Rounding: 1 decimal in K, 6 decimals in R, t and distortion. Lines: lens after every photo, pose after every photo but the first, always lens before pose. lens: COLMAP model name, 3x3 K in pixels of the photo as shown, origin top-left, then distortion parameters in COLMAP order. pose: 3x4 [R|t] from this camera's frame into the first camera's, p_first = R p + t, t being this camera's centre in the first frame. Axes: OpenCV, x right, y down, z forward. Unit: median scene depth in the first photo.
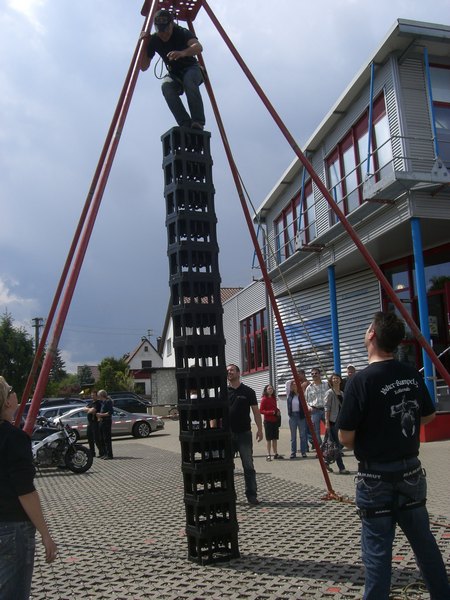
lens RADIAL K [[687.1, 0, 213.4], [0, 687.1, 308.4], [0, 0, 1]] dist [-0.168052, 0.000000]
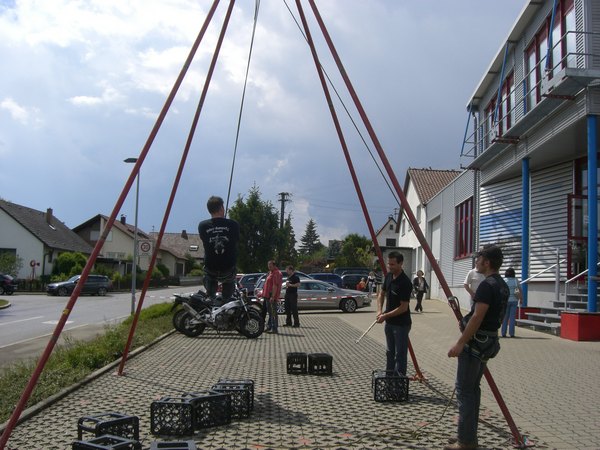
lens RADIAL K [[689.6, 0, 297.3], [0, 689.6, 224.8], [0, 0, 1]] dist [-0.105777, 0.000000]
pose [[0.964097, 0.052932, -0.260223, 0.100059], [-0.037489, 0.997248, 0.063960, -0.013797], [0.262892, -0.051908, 0.963428, -0.049257]]
